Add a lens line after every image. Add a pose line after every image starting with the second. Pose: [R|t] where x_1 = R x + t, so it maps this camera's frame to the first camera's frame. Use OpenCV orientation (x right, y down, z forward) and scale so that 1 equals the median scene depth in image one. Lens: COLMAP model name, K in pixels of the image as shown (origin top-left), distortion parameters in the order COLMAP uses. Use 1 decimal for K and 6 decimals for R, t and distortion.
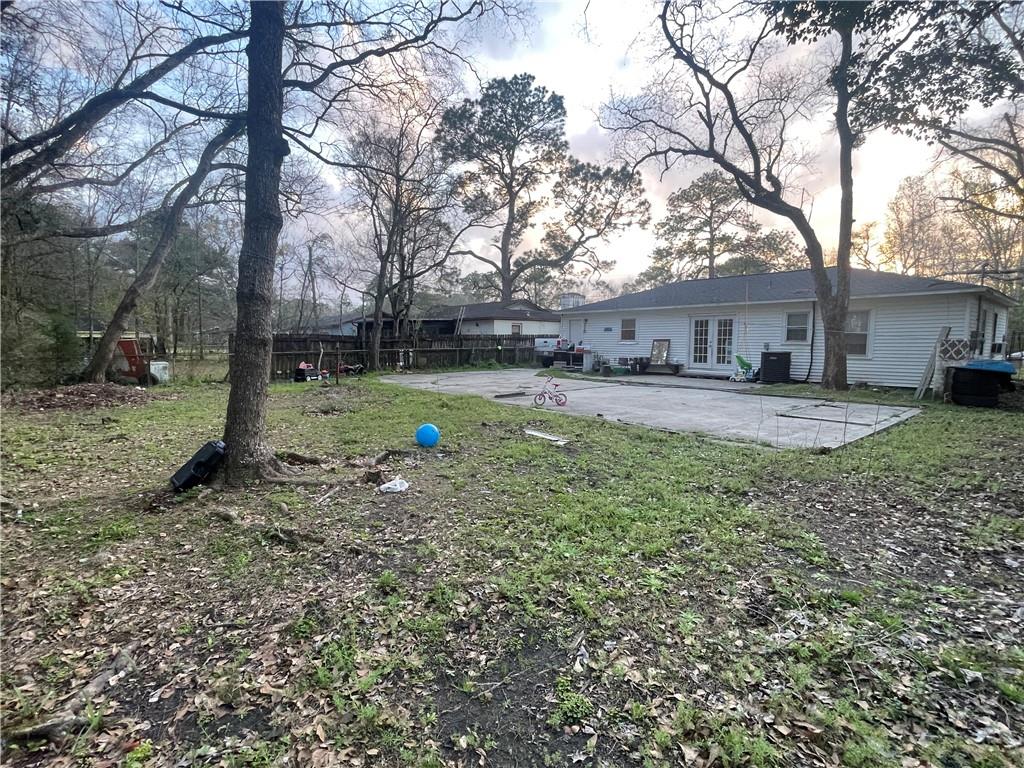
lens RADIAL K [[490.4, 0, 512.0], [0, 490.4, 382.4], [0, 0, 1]] dist [0.003196, 0.000757]
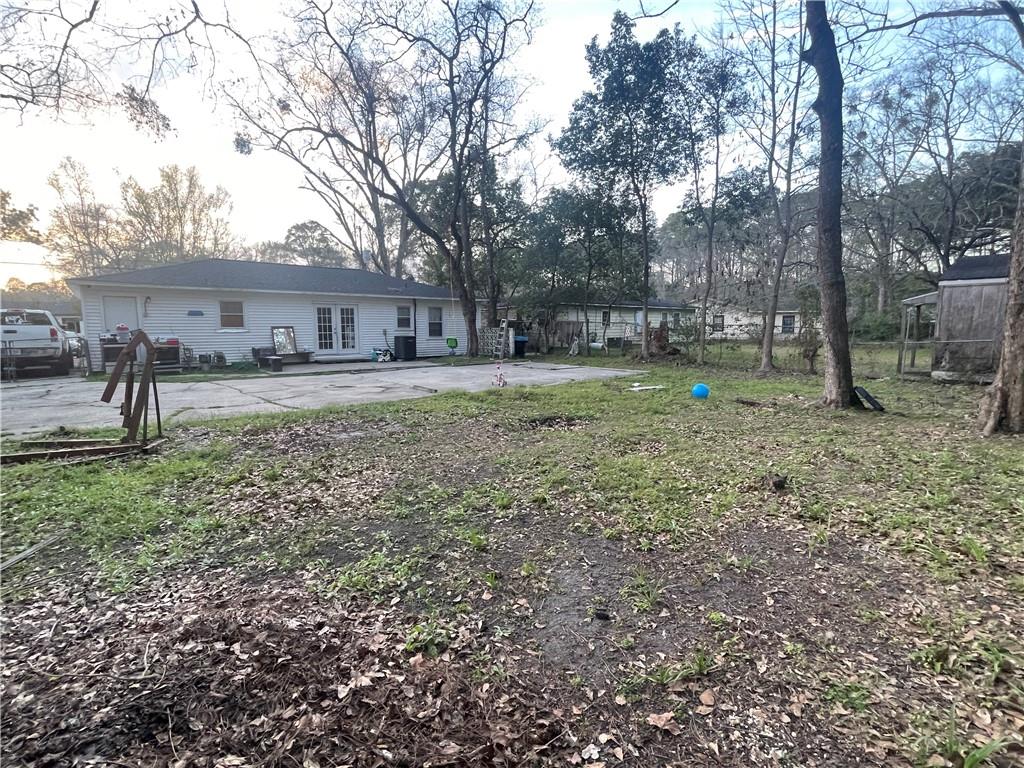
lens RADIAL K [[490.4, 0, 512.1], [0, 490.4, 383.0], [0, 0, 1]] dist [0.003196, 0.000757]
pose [[-0.008540, -0.118550, 0.992911, -0.660601], [0.086991, 0.989095, 0.118843, -0.058923], [-0.996172, 0.087389, 0.001866, 0.623425]]
